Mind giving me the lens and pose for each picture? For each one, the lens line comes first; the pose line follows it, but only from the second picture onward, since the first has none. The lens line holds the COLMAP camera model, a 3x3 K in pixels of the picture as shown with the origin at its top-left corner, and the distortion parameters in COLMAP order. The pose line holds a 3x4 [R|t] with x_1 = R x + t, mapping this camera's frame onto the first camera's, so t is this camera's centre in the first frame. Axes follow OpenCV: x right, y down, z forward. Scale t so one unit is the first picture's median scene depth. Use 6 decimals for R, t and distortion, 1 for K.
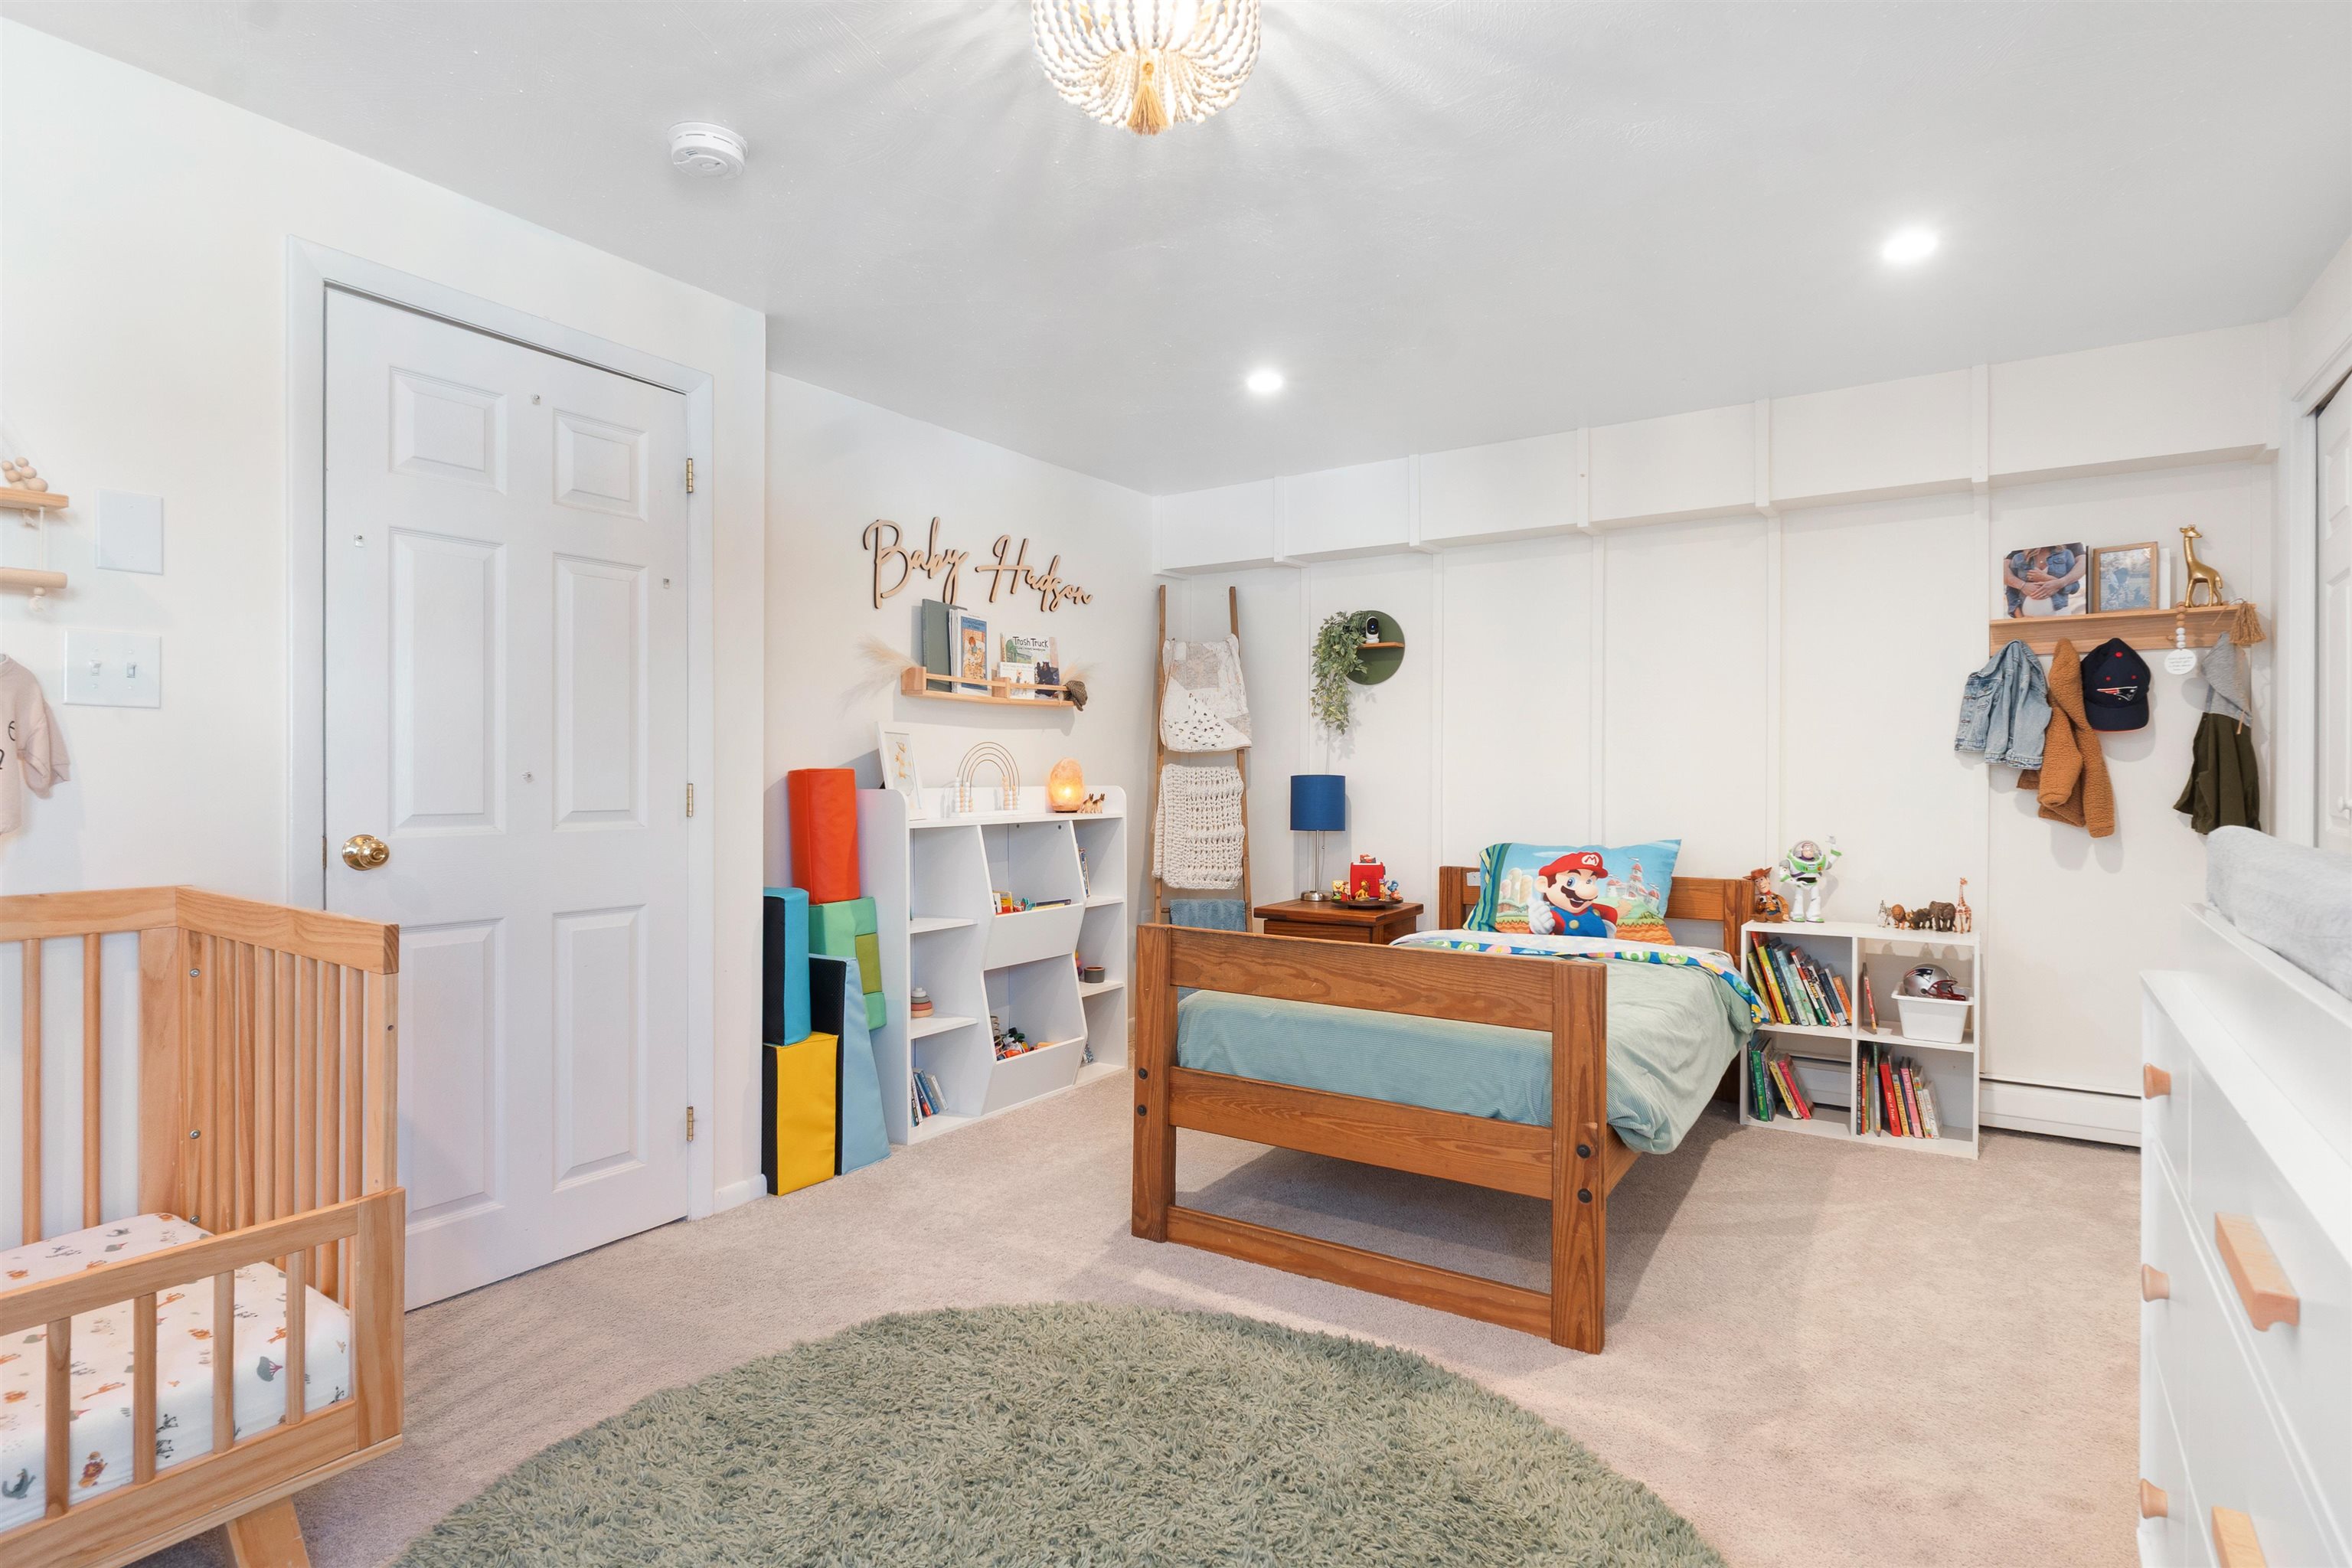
lens RADIAL K [[1193.9, 0, 1176.0], [0, 1193.9, 784.0], [0, 0, 1]] dist [-0.004494, 0.000157]
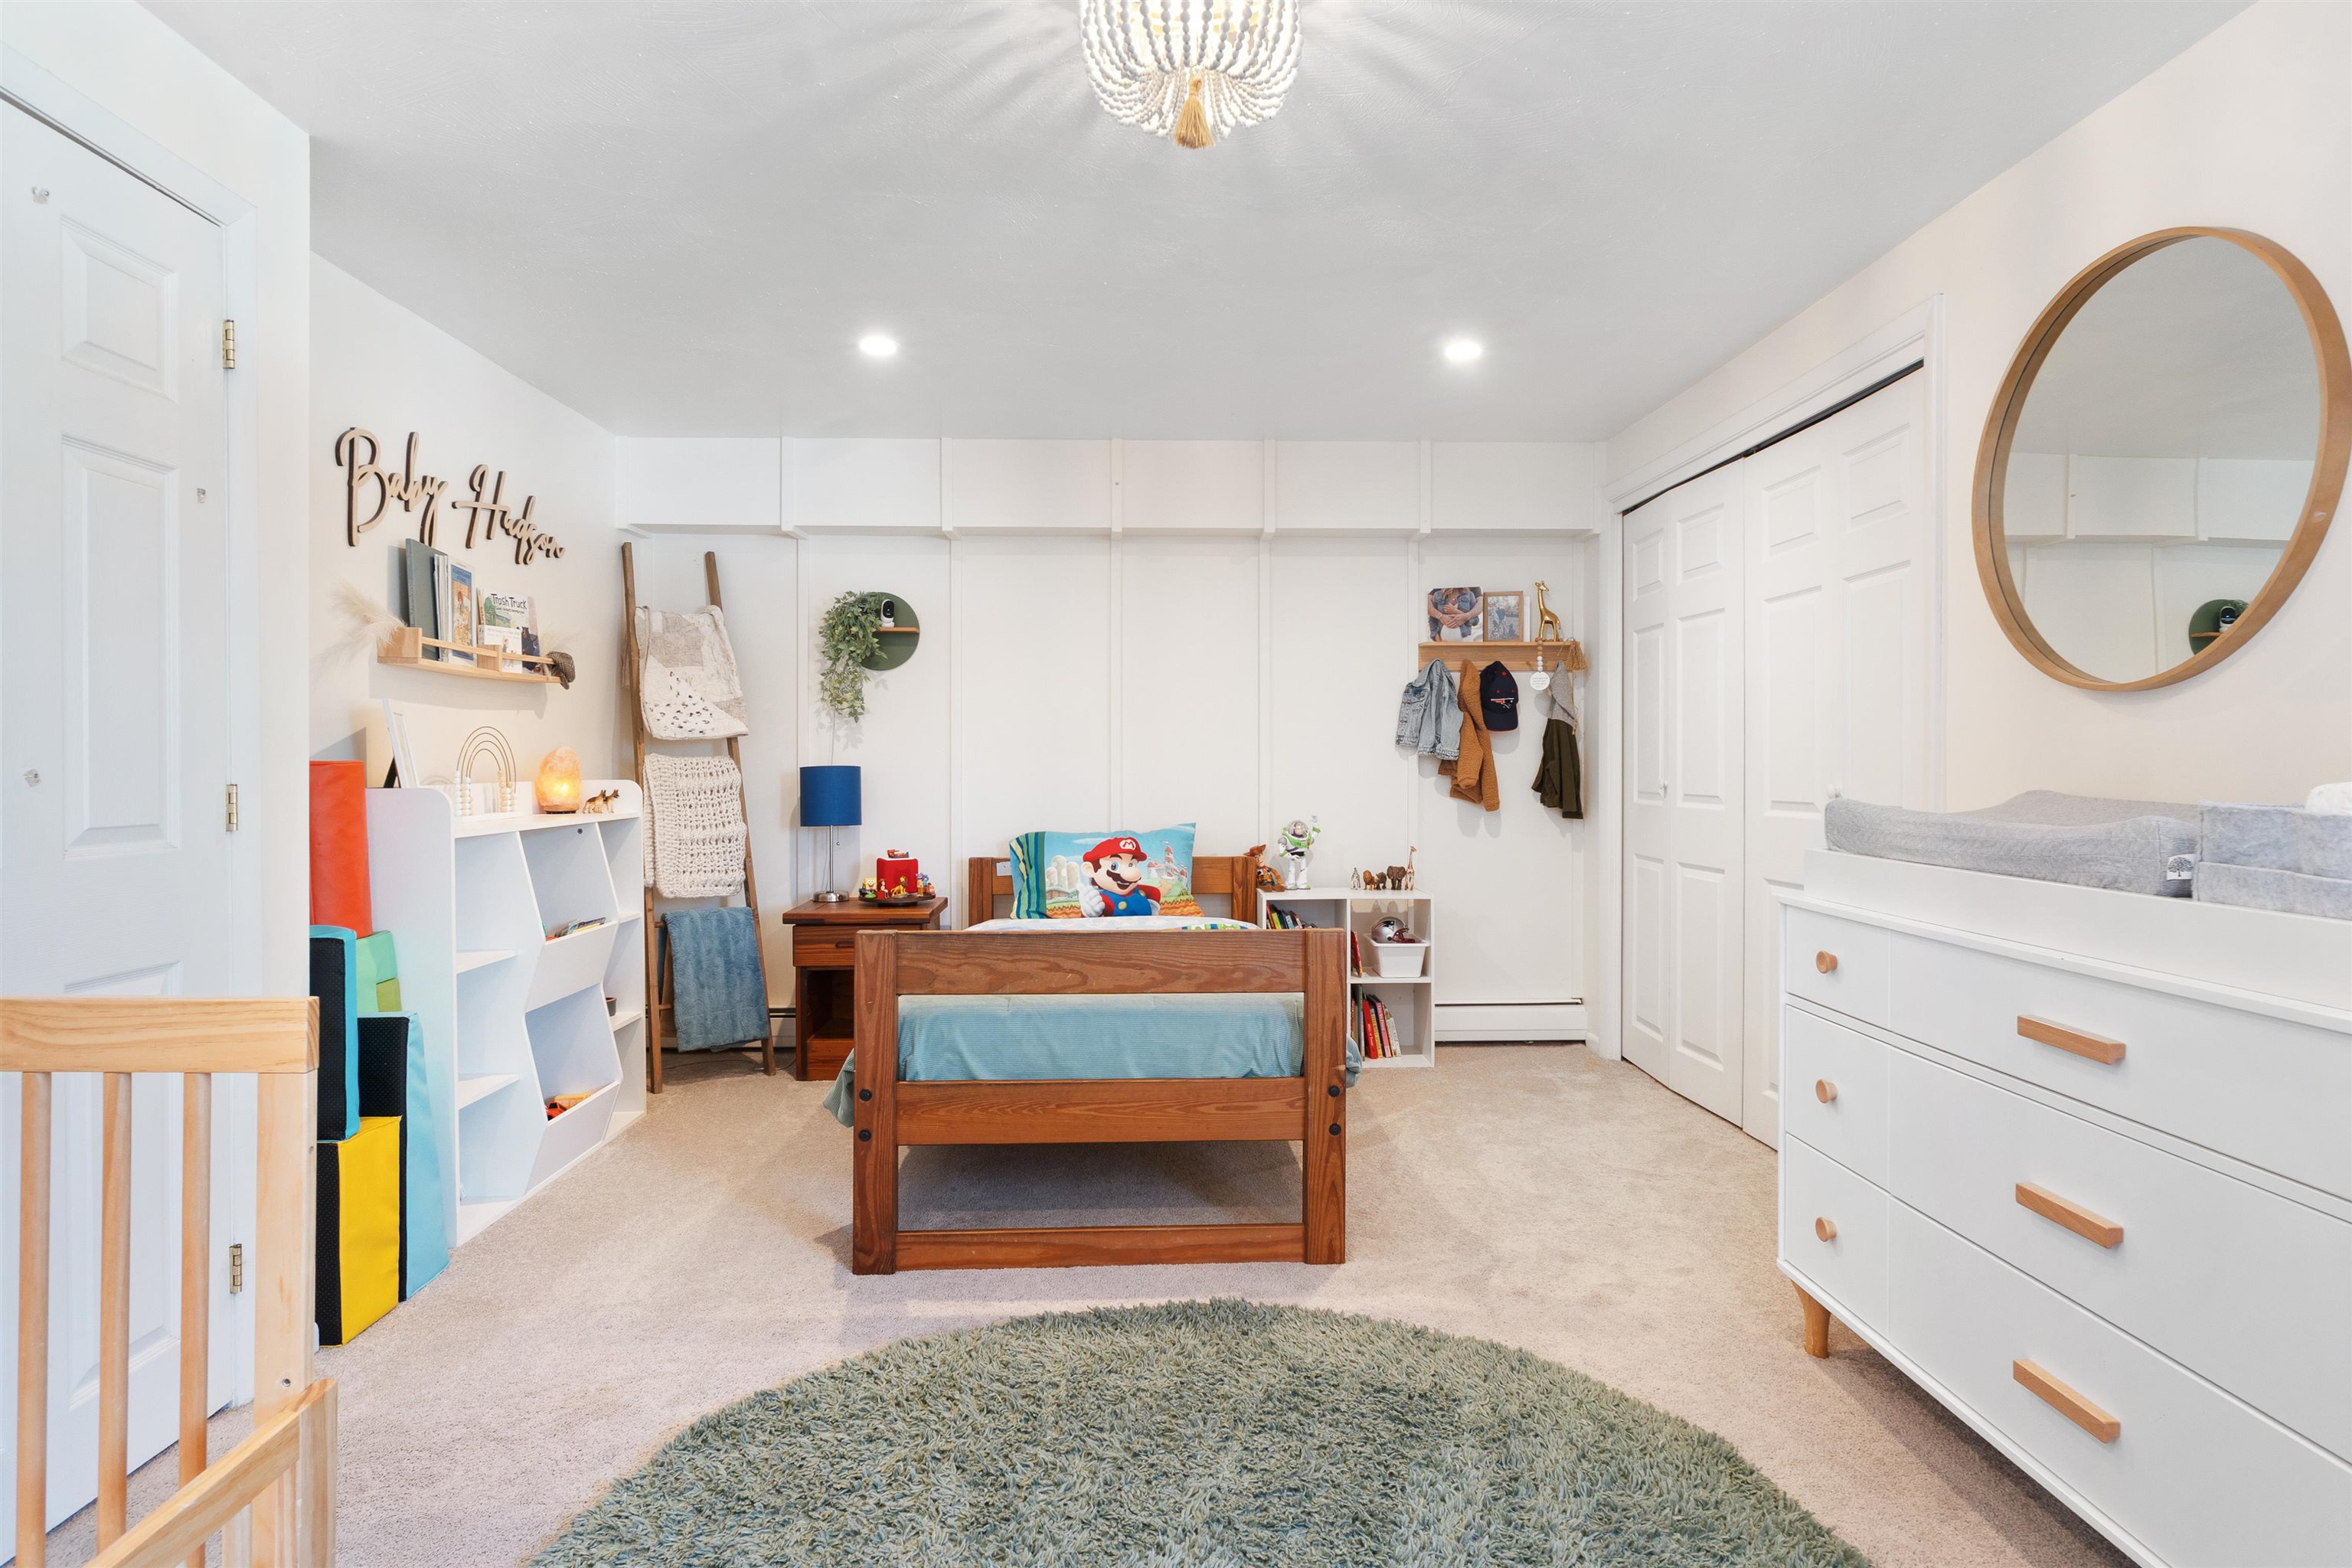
lens RADIAL K [[1277.4, 0, 1181.8], [0, 1277.4, 771.9], [0, 0, 1]] dist [-0.001655, 0.000732]
pose [[0.807822, -0.007145, 0.589383, -0.326625], [0.007124, 0.999972, 0.002358, -0.004322], [-0.589383, 0.002294, 0.807850, 0.053079]]
